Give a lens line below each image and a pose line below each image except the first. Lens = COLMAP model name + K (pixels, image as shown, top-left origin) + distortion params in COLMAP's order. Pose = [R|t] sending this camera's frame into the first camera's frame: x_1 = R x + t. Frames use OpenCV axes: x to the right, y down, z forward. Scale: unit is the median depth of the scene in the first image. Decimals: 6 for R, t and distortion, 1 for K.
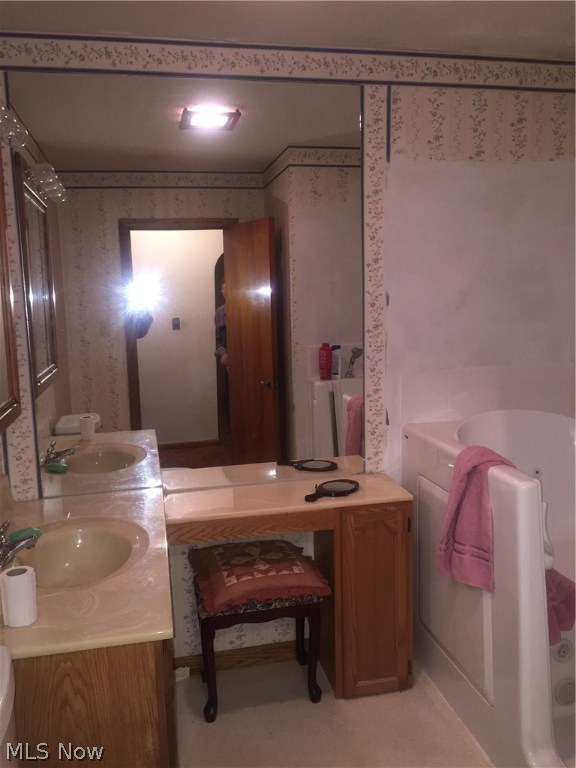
lens RADIAL K [[654.7, 0, 287.0], [0, 654.7, 383.5], [0, 0, 1]] dist [0.069762, -0.099597]
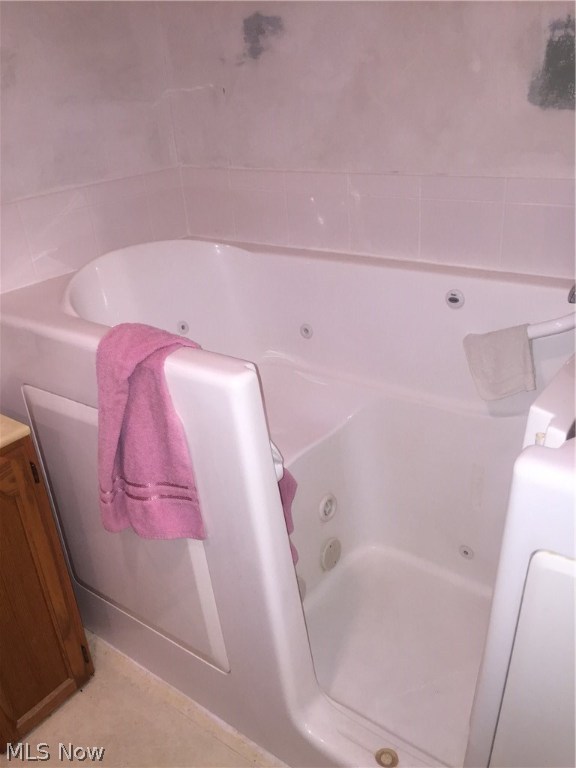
lens RADIAL K [[654.7, 0, 286.4], [0, 654.7, 385.9], [0, 0, 1]] dist [0.069762, -0.099597]
pose [[0.756866, -0.313204, 0.573635, 0.043353], [0.140630, 0.935180, 0.325057, -0.026259], [-0.638261, -0.165354, 0.751851, 0.463902]]
